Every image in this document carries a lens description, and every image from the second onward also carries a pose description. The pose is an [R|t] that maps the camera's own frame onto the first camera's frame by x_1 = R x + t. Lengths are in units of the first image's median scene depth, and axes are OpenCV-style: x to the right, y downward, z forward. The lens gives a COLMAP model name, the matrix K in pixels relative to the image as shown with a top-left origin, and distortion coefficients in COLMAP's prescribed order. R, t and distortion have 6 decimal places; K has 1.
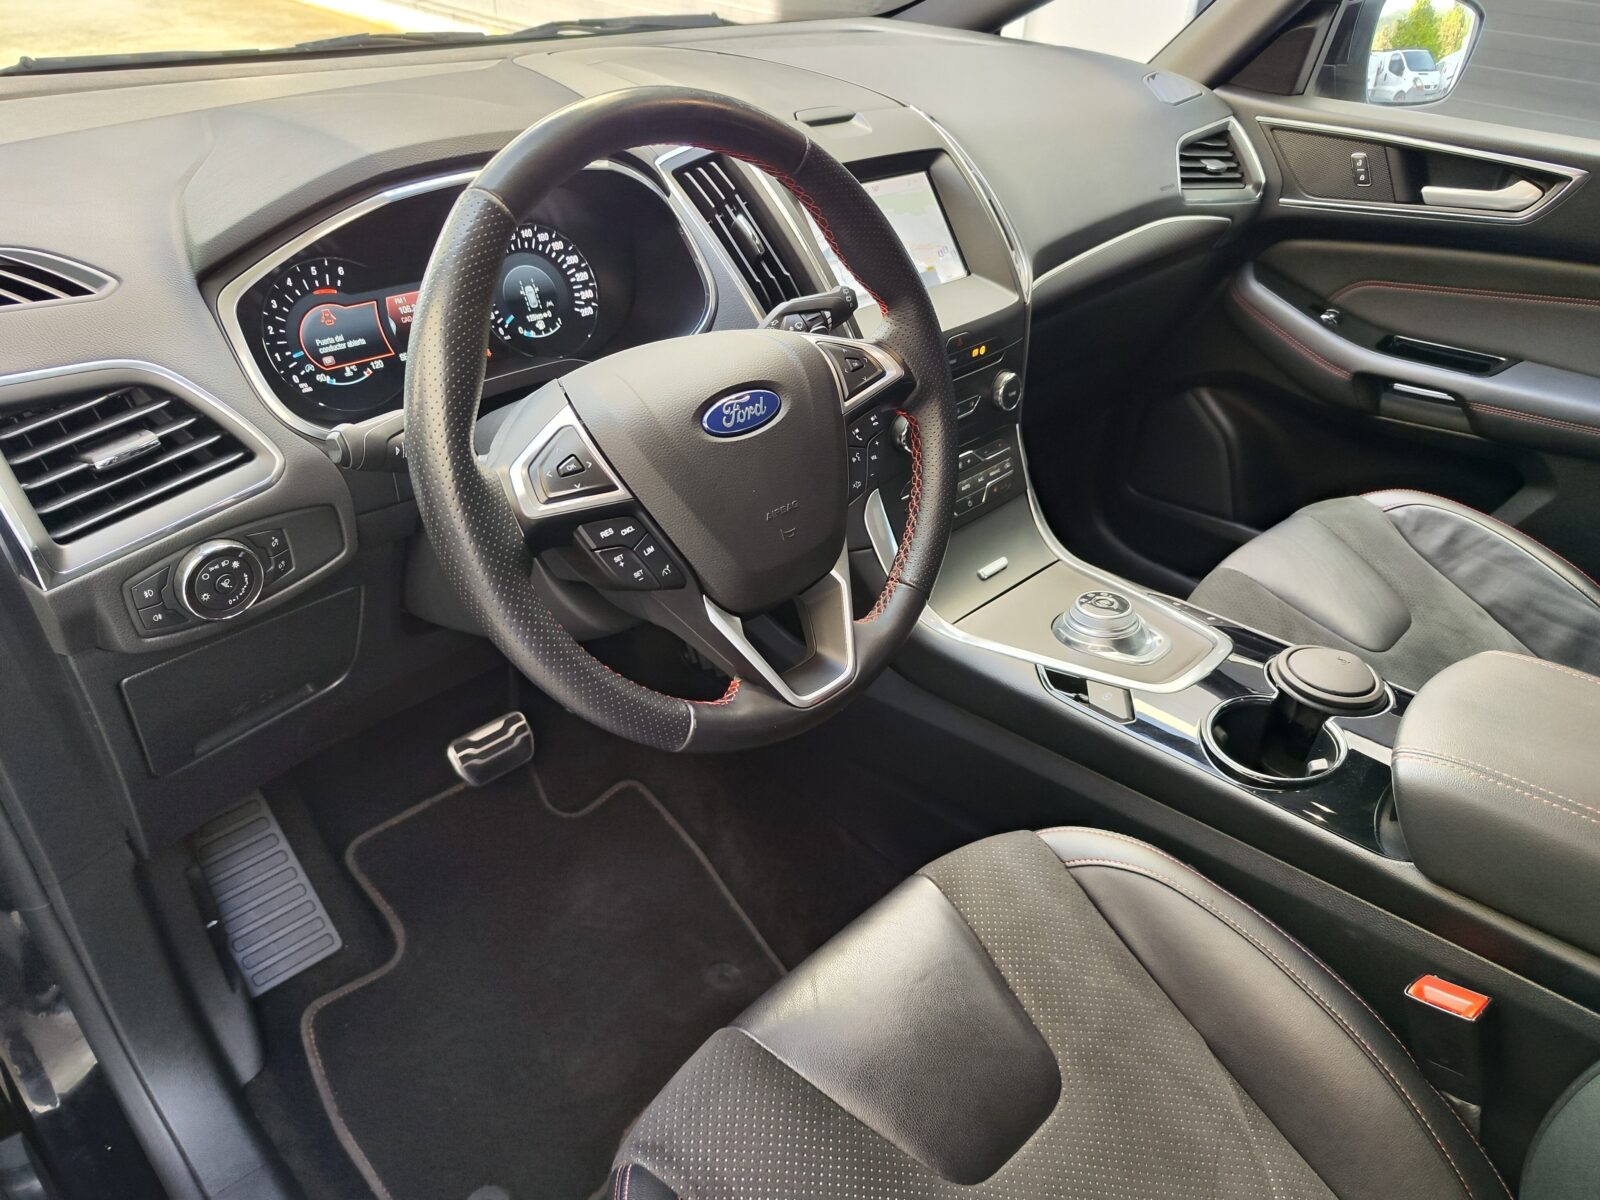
lens RADIAL K [[1074.3, 0, 800.0], [0, 1074.3, 600.0], [0, 0, 1]] dist [0.021851, 0.000421]
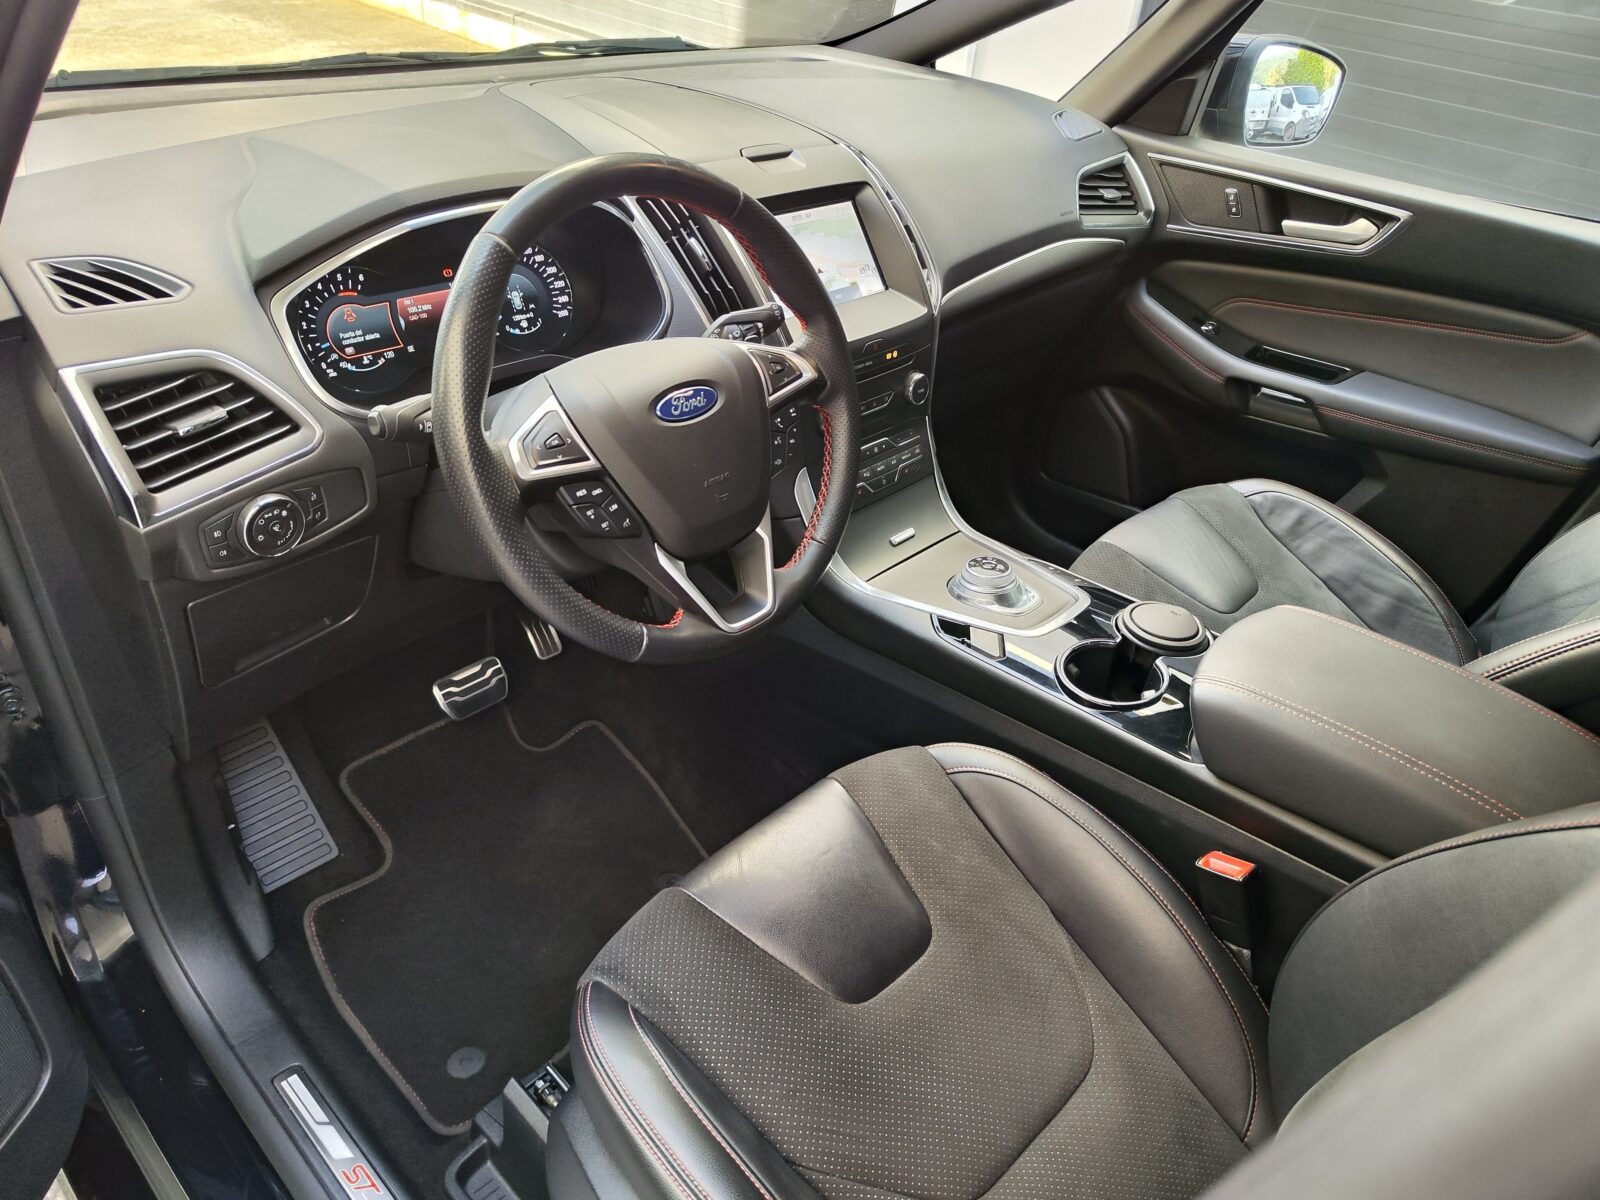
lens RADIAL K [[1092.1, 0, 815.3], [0, 1092.1, 594.6], [0, 0, 1]] dist [0.057088, -0.055168]
pose [[0.998823, 0.015953, 0.045795, 0.032387], [-0.016286, 0.999844, 0.006896, 0.032920], [-0.045678, -0.007634, 0.998927, -0.244021]]
